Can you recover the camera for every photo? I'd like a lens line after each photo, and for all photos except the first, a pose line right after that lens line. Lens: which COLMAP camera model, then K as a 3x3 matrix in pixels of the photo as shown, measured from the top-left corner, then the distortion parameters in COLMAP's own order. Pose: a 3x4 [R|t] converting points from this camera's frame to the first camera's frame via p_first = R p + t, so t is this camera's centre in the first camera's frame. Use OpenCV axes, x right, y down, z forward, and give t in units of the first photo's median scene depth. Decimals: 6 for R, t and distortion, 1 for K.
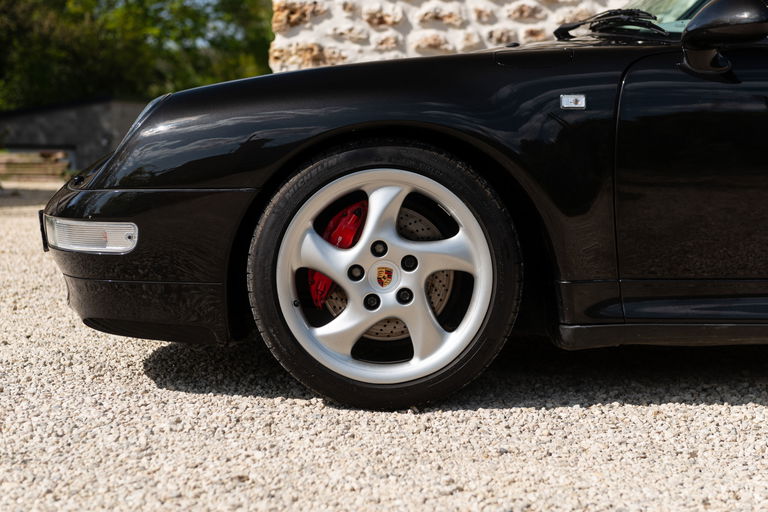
lens RADIAL K [[1490.0, 0, 388.3], [0, 1490.0, 279.3], [0, 0, 1]] dist [-0.042173, 0.000000]
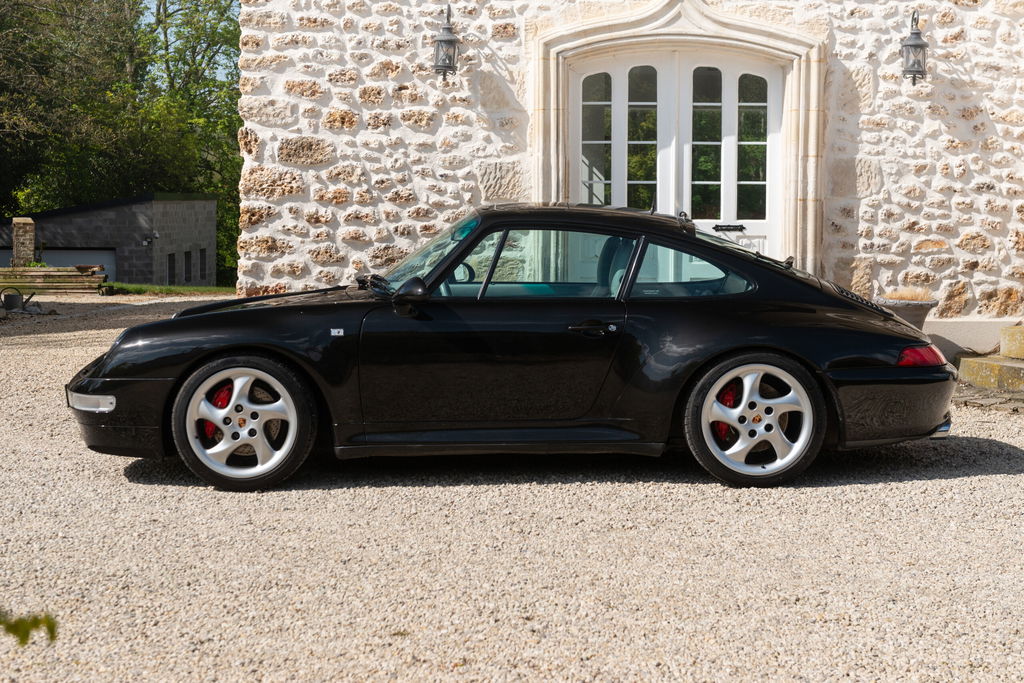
lens RADIAL K [[1710.3, 0, 519.2], [0, 1710.3, 301.2], [0, 0, 1]] dist [-0.046035, 0.000000]
pose [[0.999708, -0.011014, 0.021500, 0.306766], [0.011908, 0.999049, -0.041933, -0.061393], [-0.021018, 0.042177, 0.998889, -1.216156]]
